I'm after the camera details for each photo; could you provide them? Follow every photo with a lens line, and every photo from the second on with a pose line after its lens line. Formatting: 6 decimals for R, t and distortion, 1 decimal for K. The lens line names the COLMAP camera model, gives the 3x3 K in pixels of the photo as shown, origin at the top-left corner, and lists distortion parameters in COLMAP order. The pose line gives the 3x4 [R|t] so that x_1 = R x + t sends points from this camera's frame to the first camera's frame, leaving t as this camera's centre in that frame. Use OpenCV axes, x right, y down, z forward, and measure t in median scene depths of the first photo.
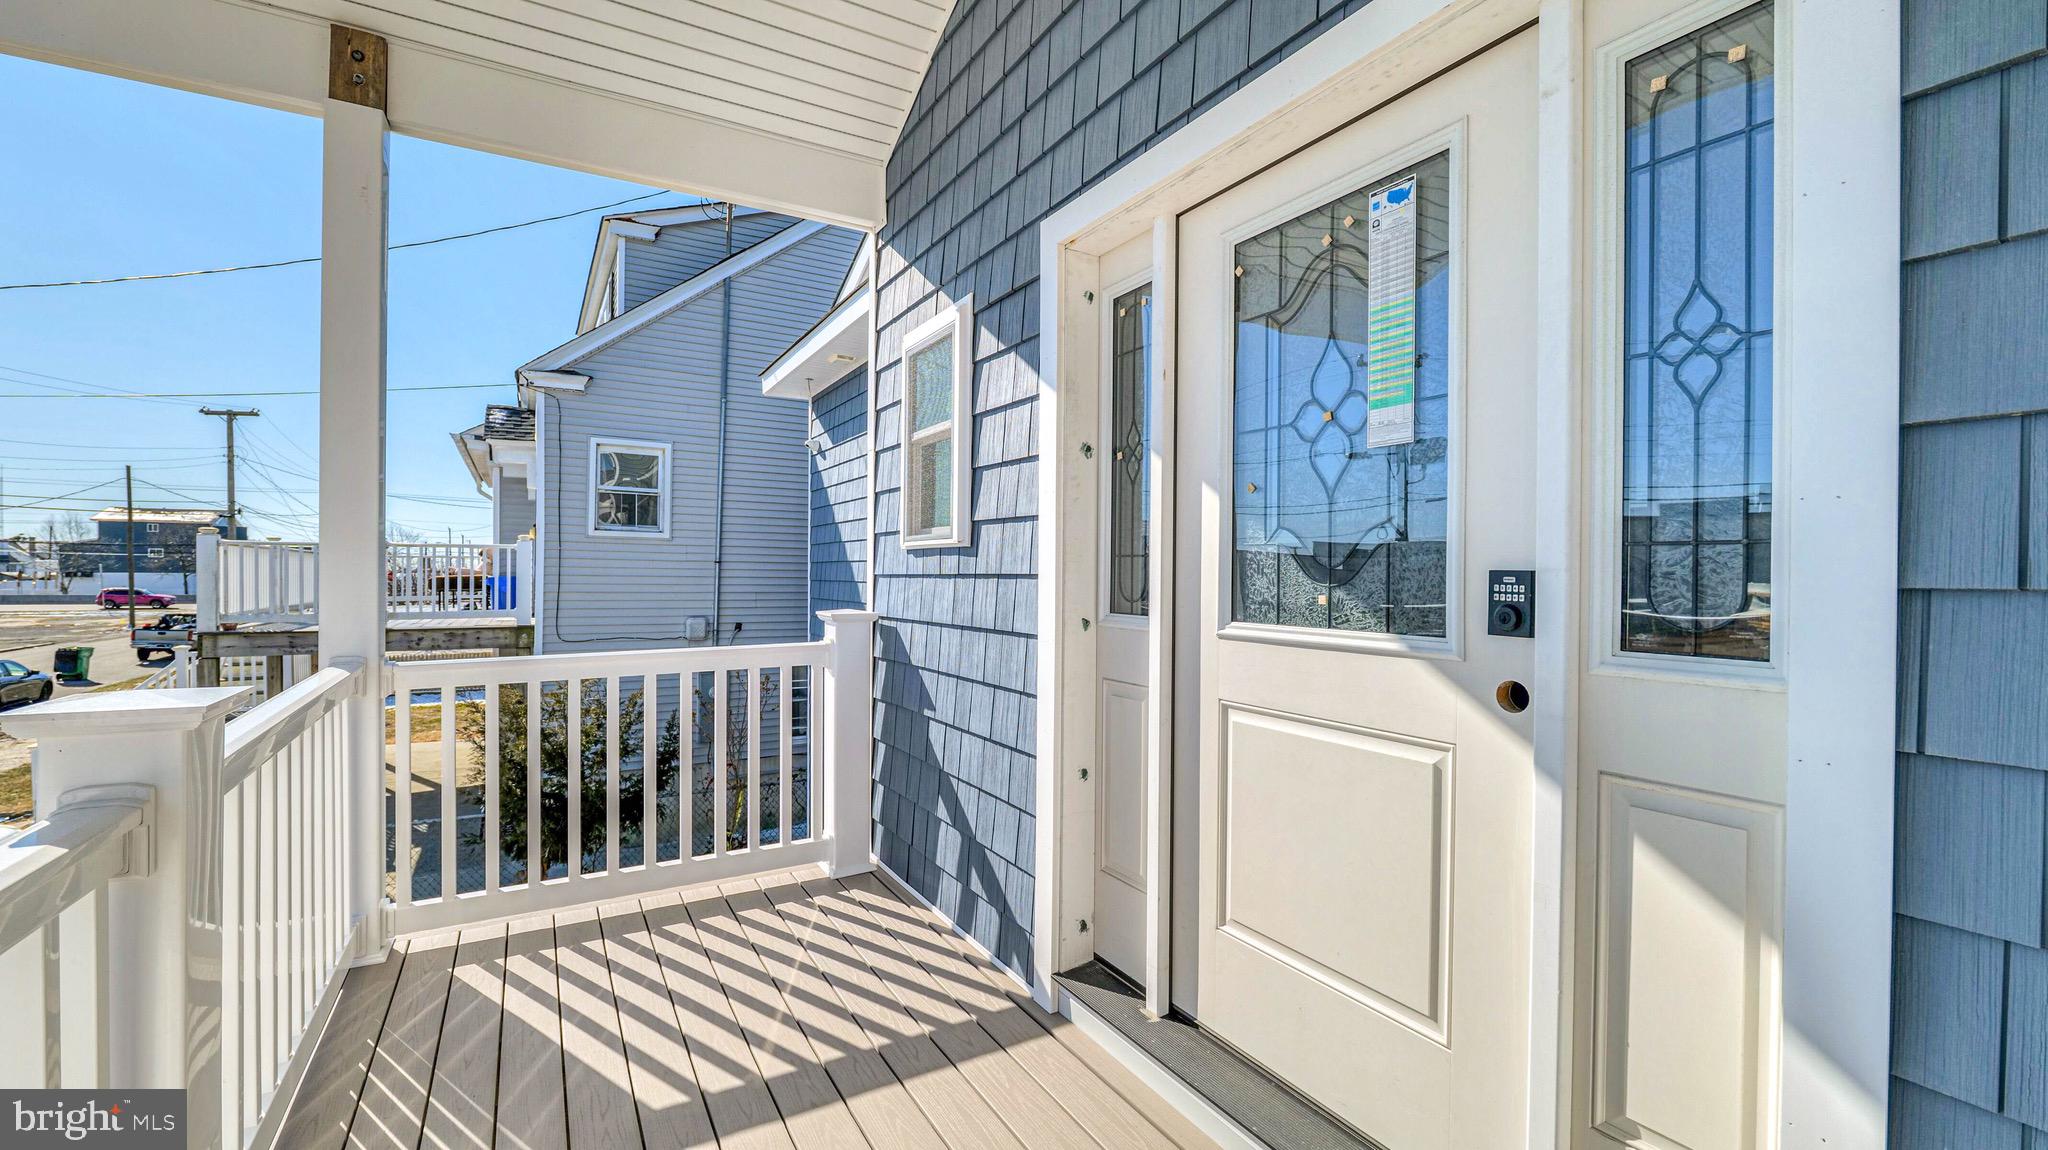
lens RADIAL K [[838.8, 0, 1003.7], [0, 838.8, 579.2], [0, 0, 1]] dist [-0.007645, -0.000199]
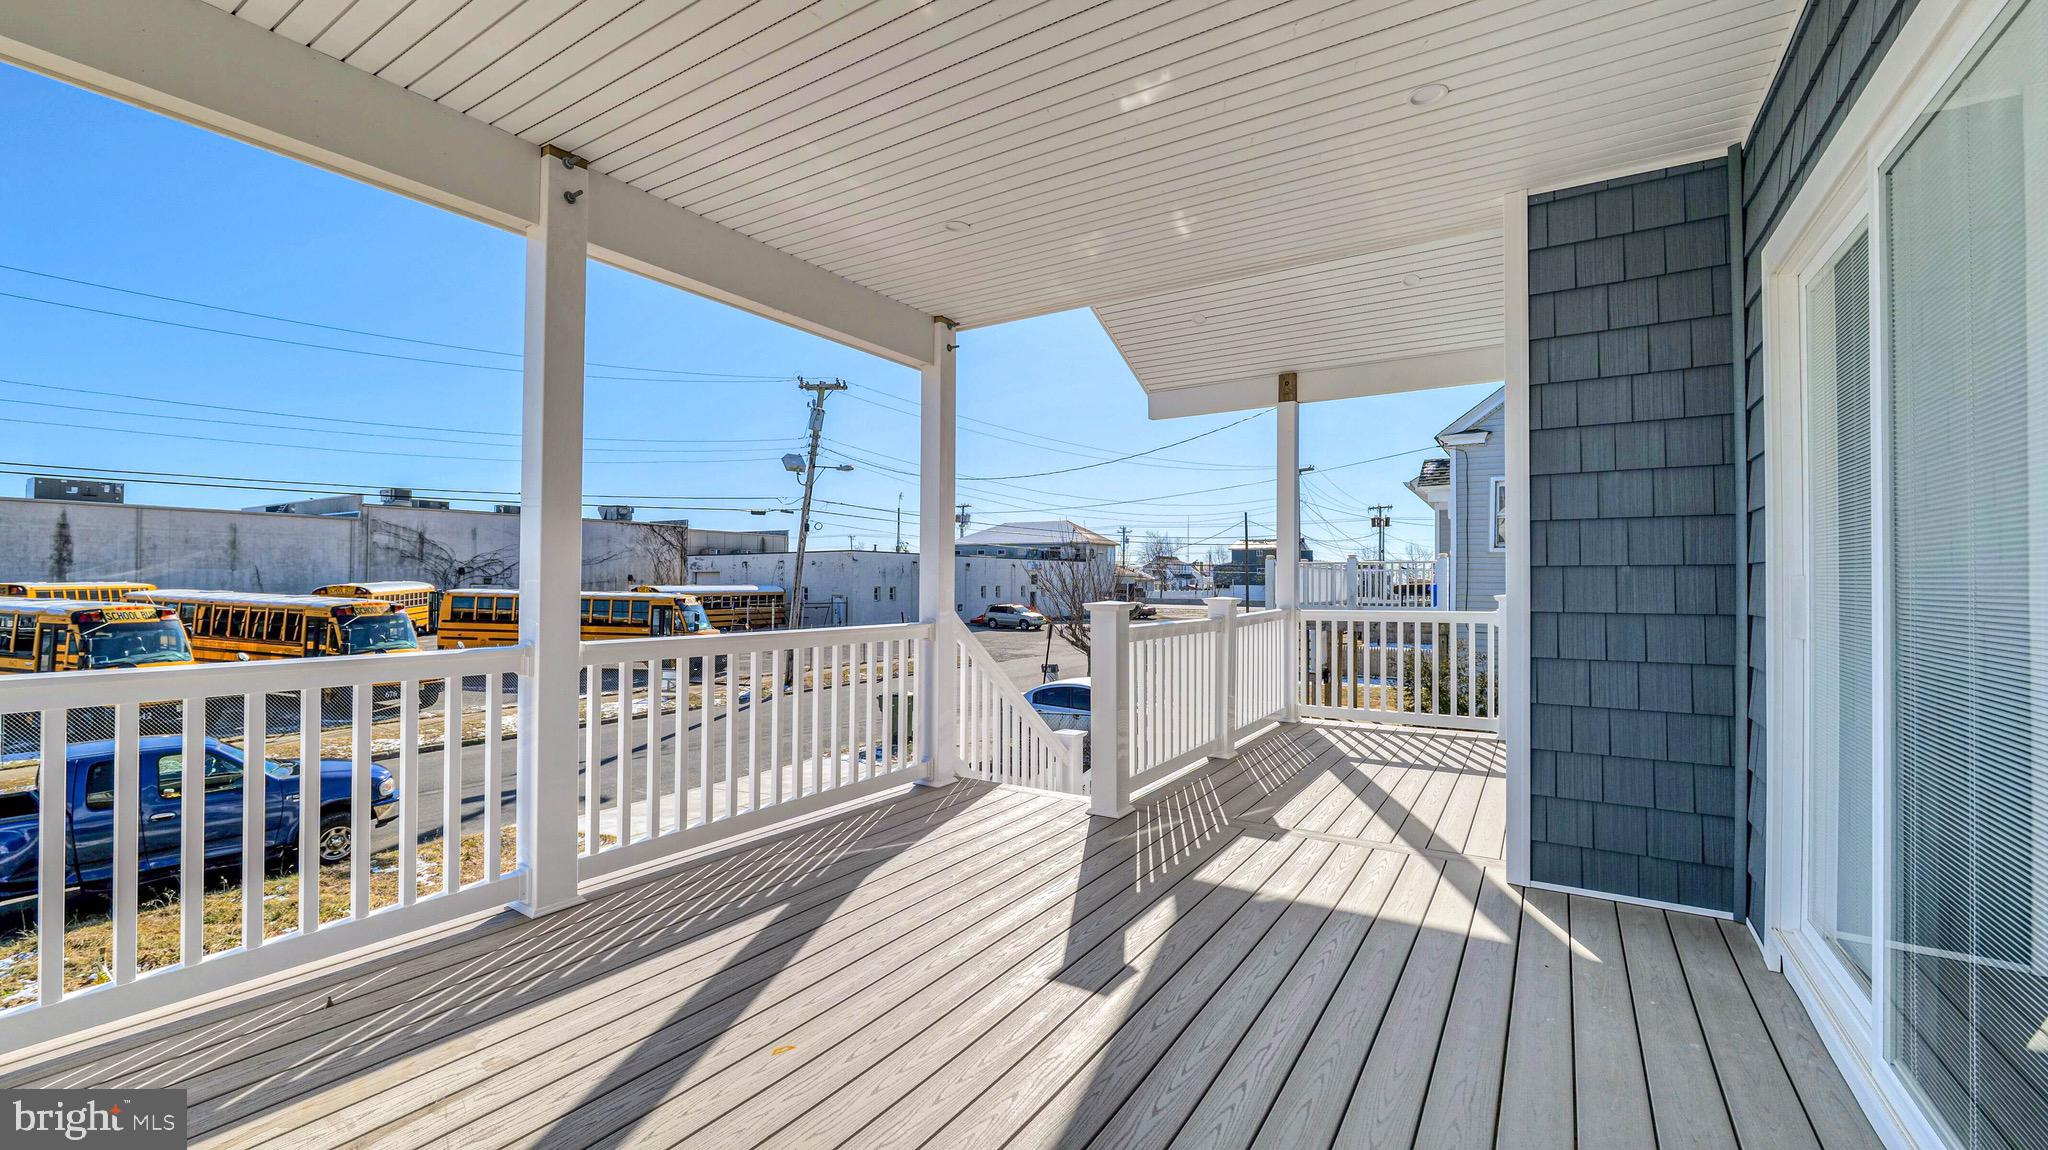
lens RADIAL K [[838.8, 0, 1029.6], [0, 838.8, 571.3], [0, 0, 1]] dist [-0.007645, -0.000199]
pose [[0.483972, -0.013501, -0.874979, 1.585474], [-0.009090, 0.999749, -0.020455, 0.058378], [0.875036, 0.017853, 0.483728, -1.378931]]
